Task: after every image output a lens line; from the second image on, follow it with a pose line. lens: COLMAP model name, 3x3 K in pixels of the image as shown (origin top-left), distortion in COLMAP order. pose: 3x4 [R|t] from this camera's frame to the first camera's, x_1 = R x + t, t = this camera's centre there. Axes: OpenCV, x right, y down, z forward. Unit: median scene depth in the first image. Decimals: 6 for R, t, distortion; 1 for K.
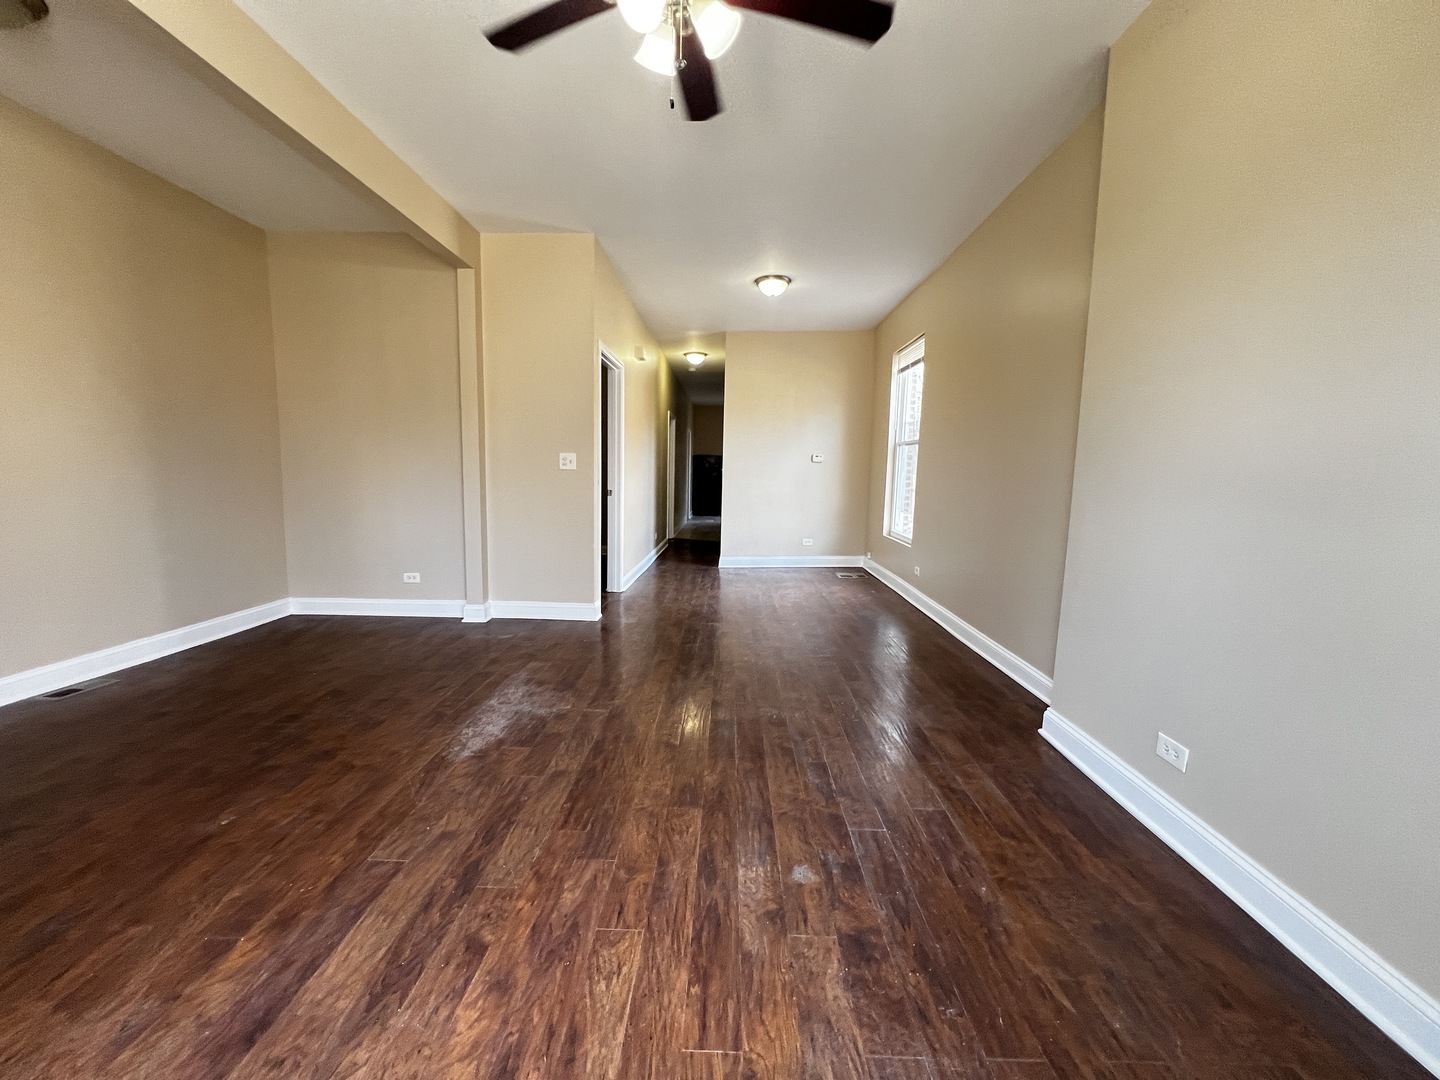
lens RADIAL K [[578.6, 0, 723.2], [0, 578.6, 542.6], [0, 0, 1]] dist [-0.004044, 0.000828]
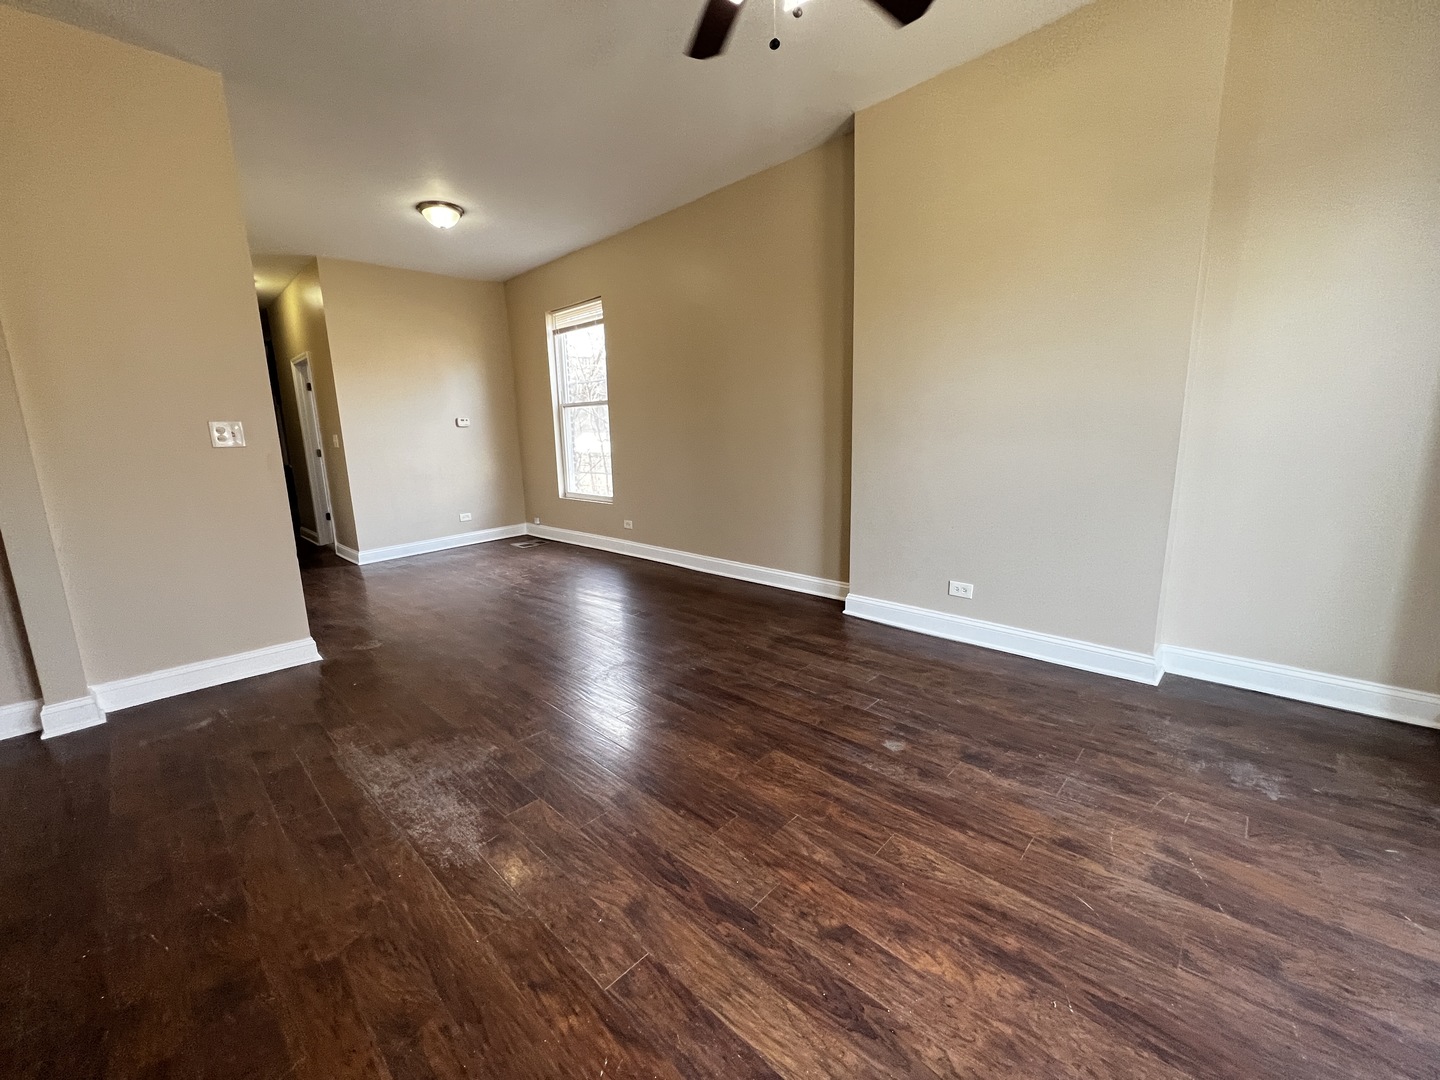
lens RADIAL K [[578.6, 0, 728.1], [0, 578.6, 536.0], [0, 0, 1]] dist [-0.004044, 0.000828]
pose [[0.670968, -0.168895, 0.721995, -0.884246], [0.131721, 0.985376, 0.108095, -0.057684], [-0.729692, 0.022574, 0.683403, 0.367840]]
